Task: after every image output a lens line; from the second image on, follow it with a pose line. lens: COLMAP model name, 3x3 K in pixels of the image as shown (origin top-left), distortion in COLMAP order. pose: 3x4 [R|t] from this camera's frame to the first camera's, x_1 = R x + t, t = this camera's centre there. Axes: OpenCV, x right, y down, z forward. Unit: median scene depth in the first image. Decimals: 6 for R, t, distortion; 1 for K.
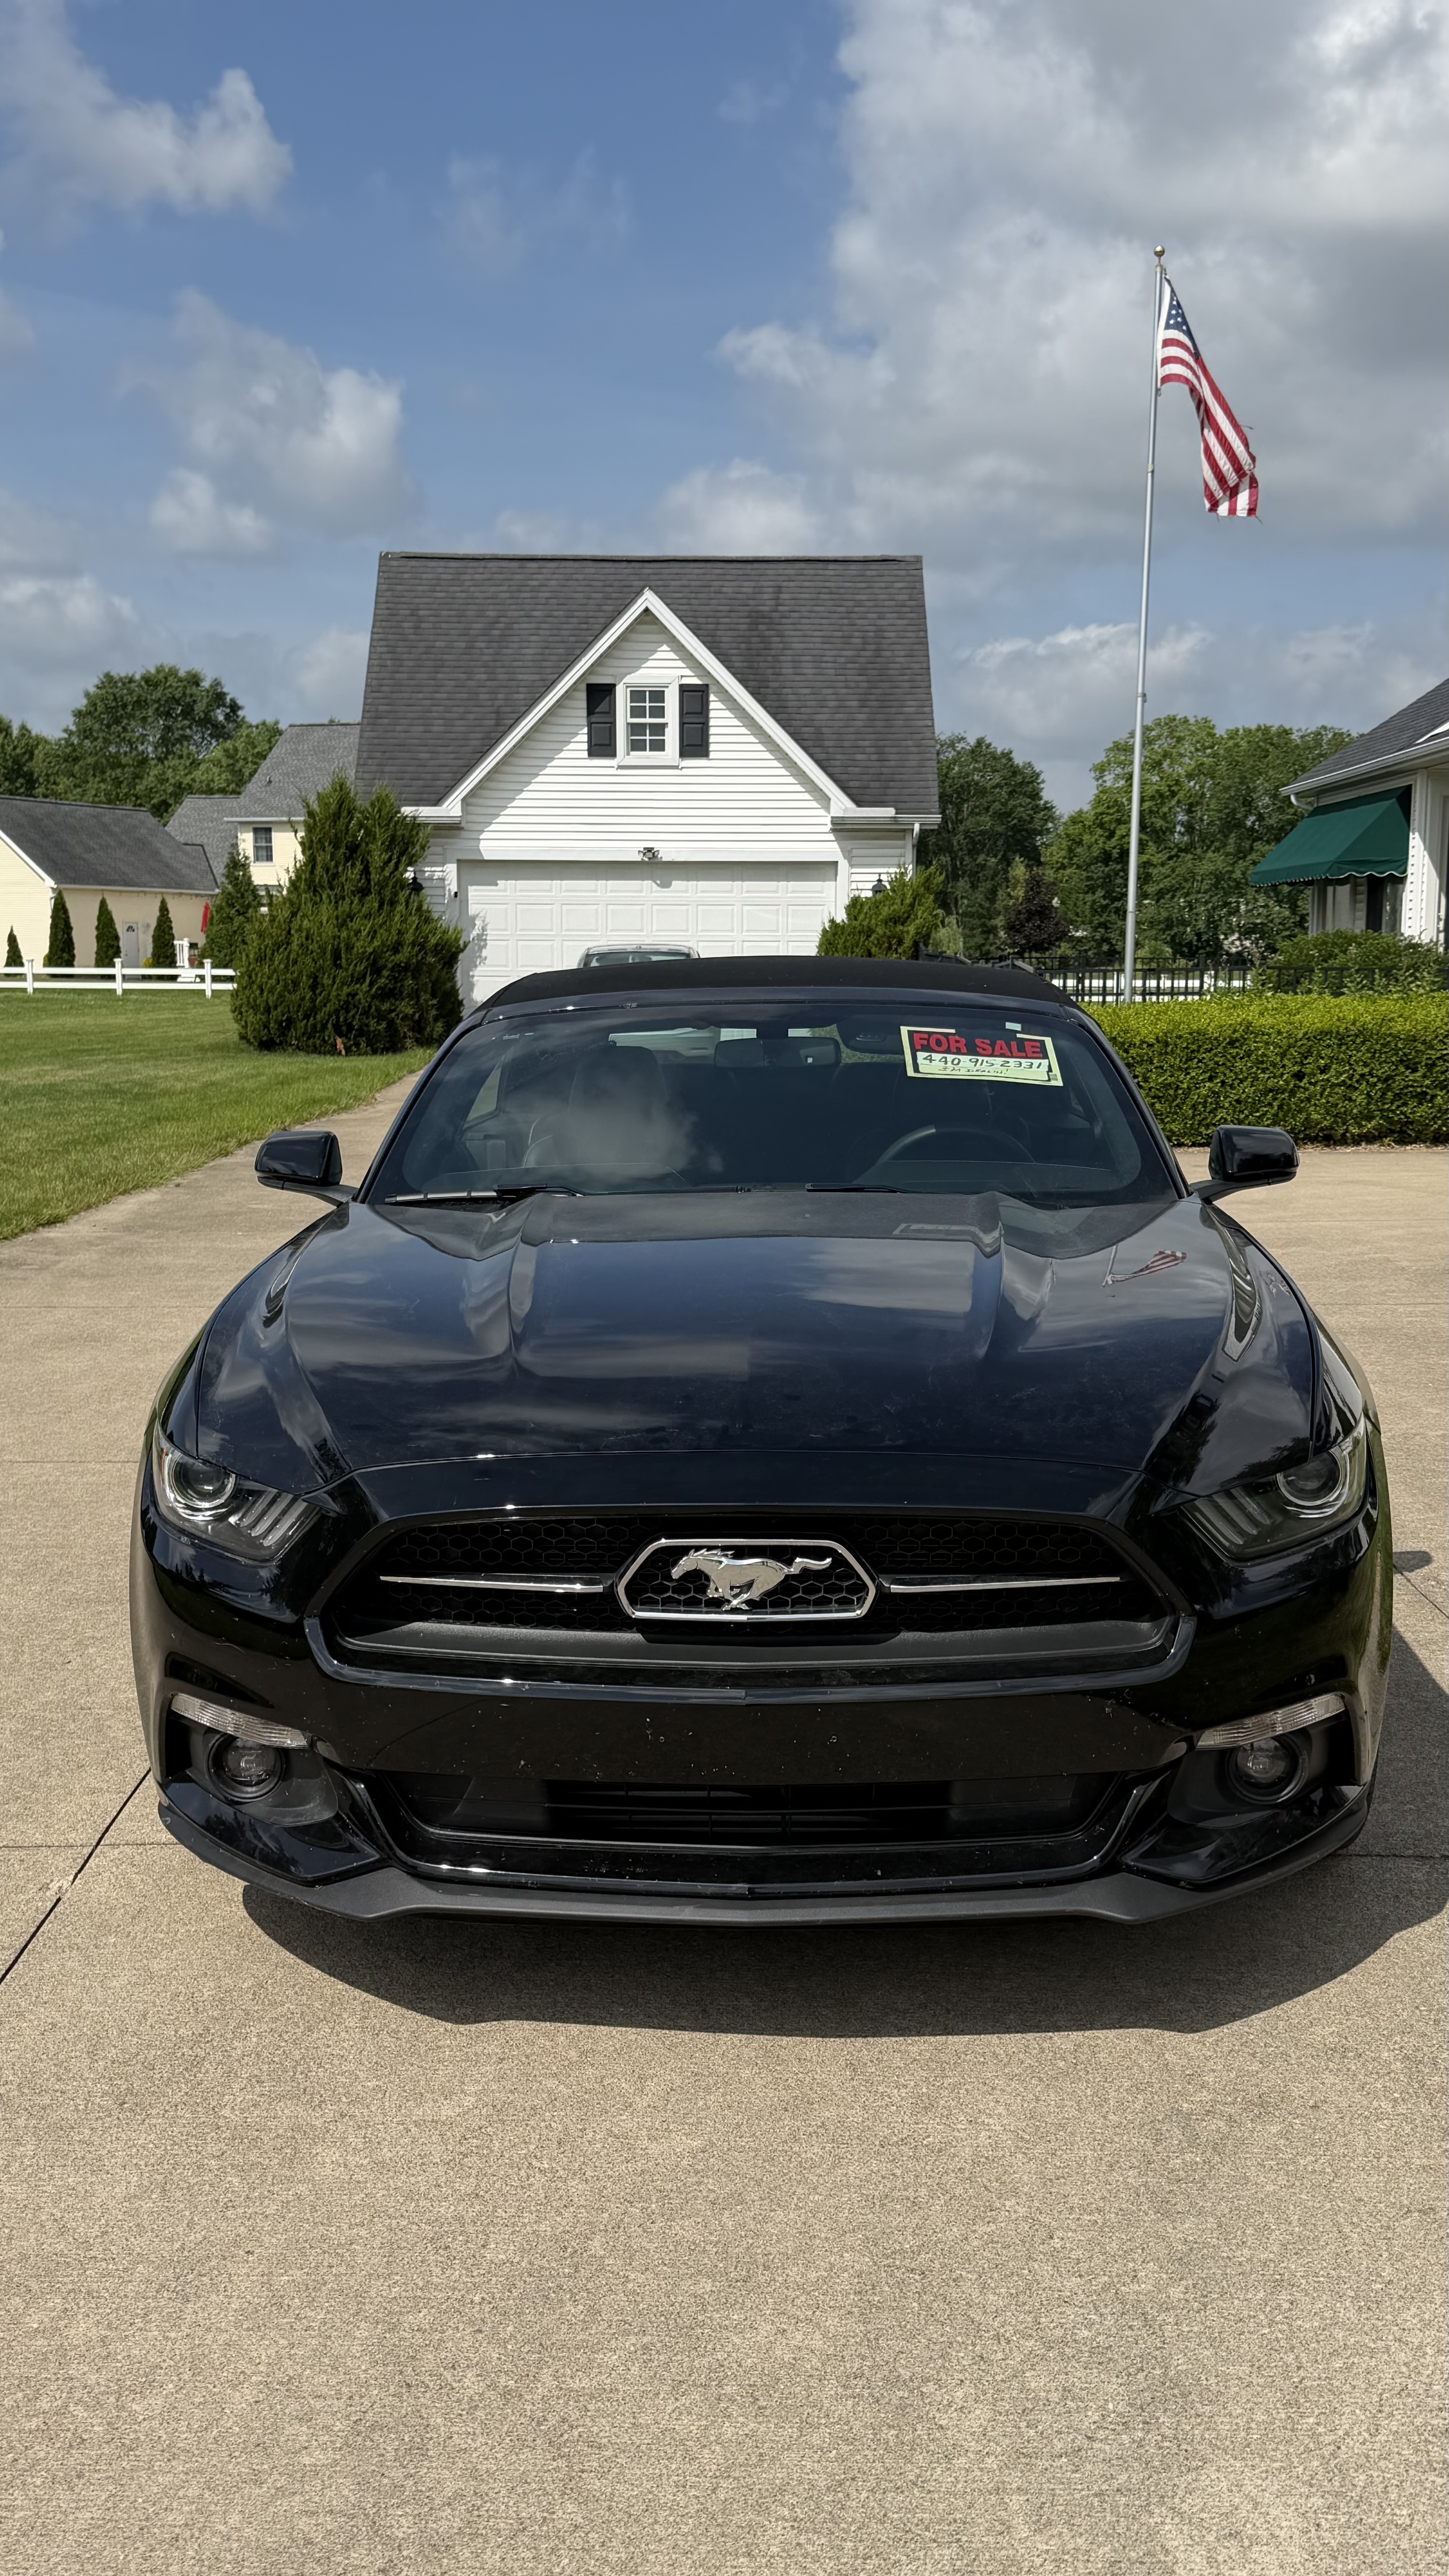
lens RADIAL K [[2523.5, 0, 728.0], [0, 2523.5, 1284.7], [0, 0, 1]] dist [0.013599, 0.000000]
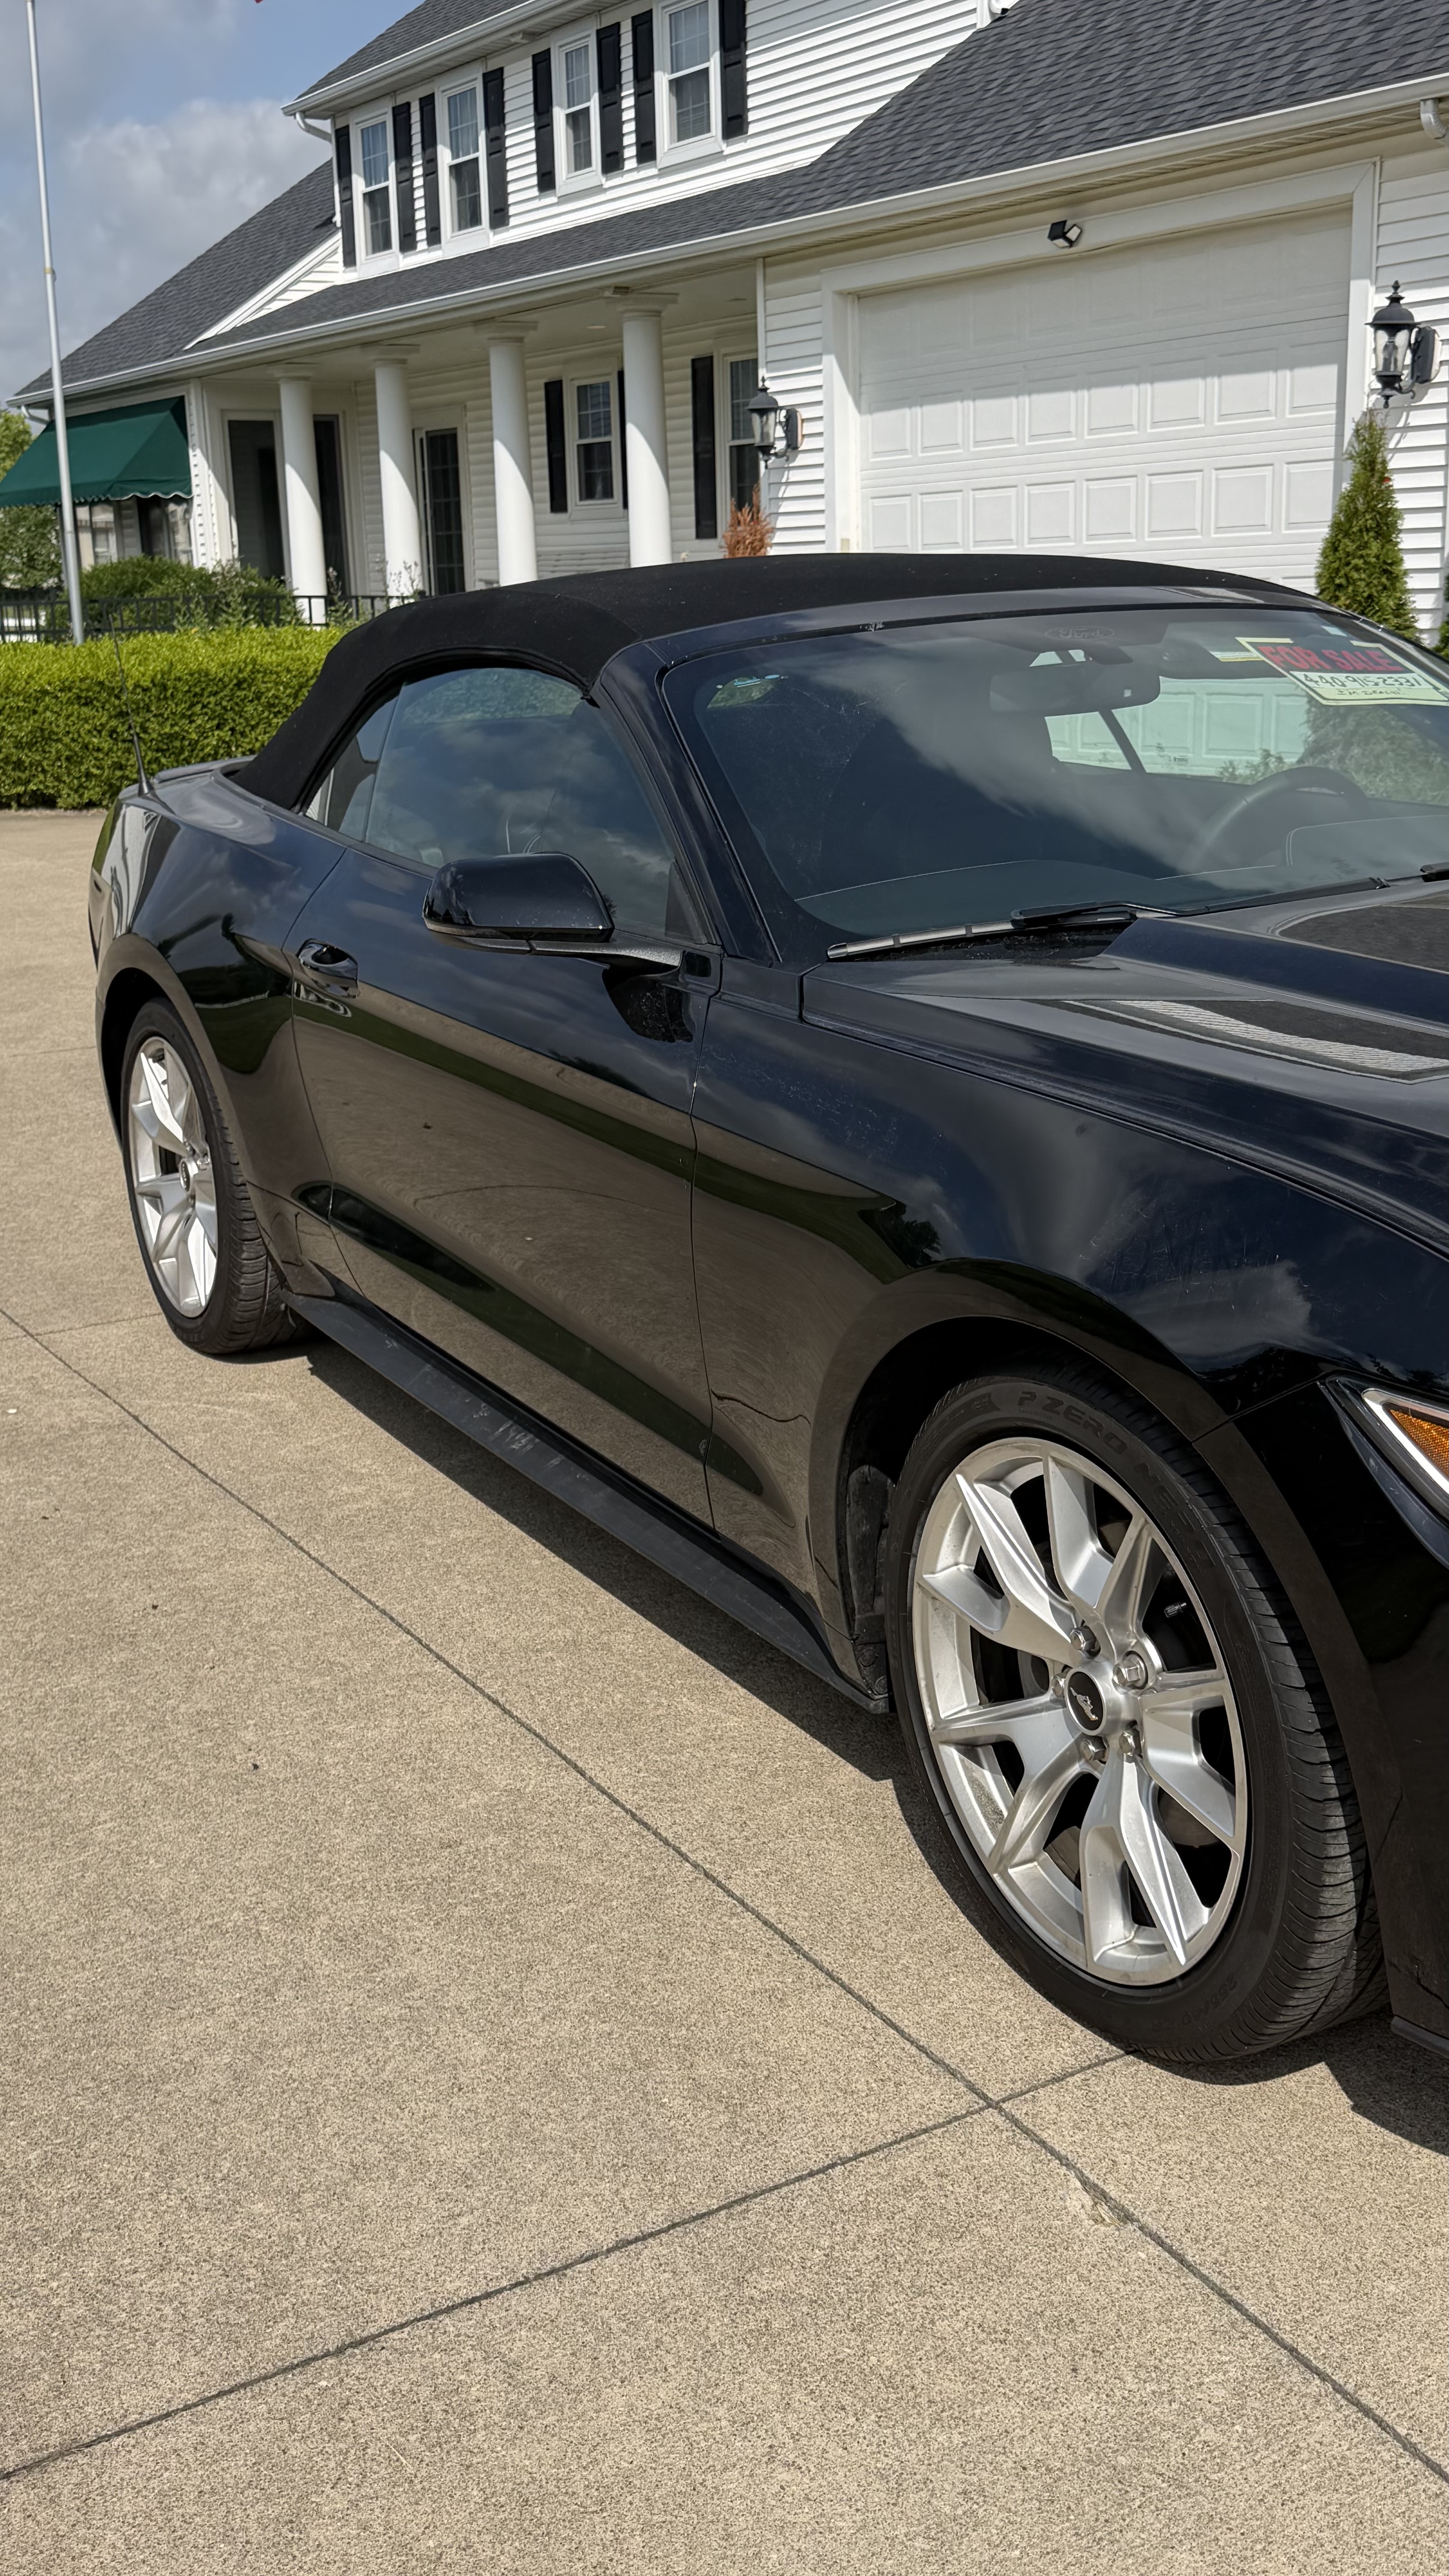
lens RADIAL K [[2523.5, 0, 727.3], [0, 2523.5, 1291.2], [0, 0, 1]] dist [0.013599, 0.000000]
pose [[0.849247, -0.162872, 0.502247, -0.080446], [0.091296, 0.982203, 0.164143, -0.009288], [-0.520043, -0.093545, 0.849002, 0.078332]]
